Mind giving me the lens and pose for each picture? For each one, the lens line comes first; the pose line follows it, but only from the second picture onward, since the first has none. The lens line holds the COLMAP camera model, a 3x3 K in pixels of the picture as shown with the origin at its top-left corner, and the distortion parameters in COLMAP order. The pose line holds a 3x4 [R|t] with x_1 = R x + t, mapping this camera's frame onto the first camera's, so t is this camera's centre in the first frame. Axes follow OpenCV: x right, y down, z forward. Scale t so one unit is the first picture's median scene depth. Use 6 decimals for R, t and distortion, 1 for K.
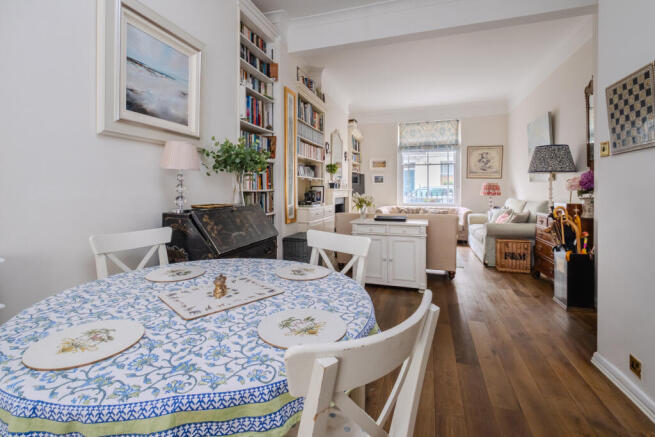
lens RADIAL K [[286.4, 0, 321.0], [0, 286.4, 194.3], [0, 0, 1]] dist [0.001094, -0.000271]
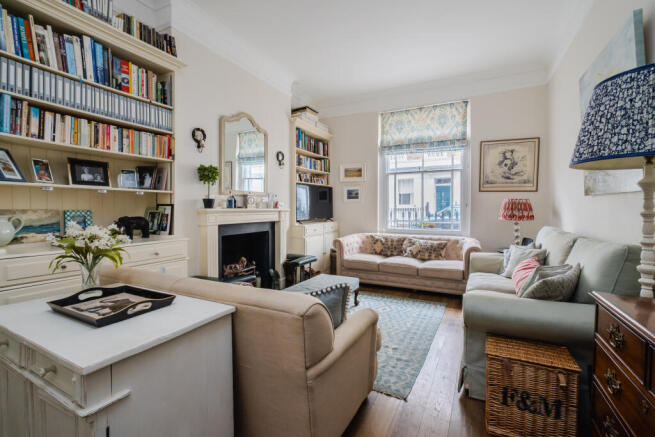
lens RADIAL K [[286.4, 0, 327.6], [0, 286.4, 212.9], [0, 0, 1]] dist [0.001094, -0.000271]
pose [[0.993049, 0.004559, -0.117615, 0.253857], [-0.003997, 0.999979, 0.005009, -0.011617], [0.117635, -0.004504, 0.993047, 0.335393]]
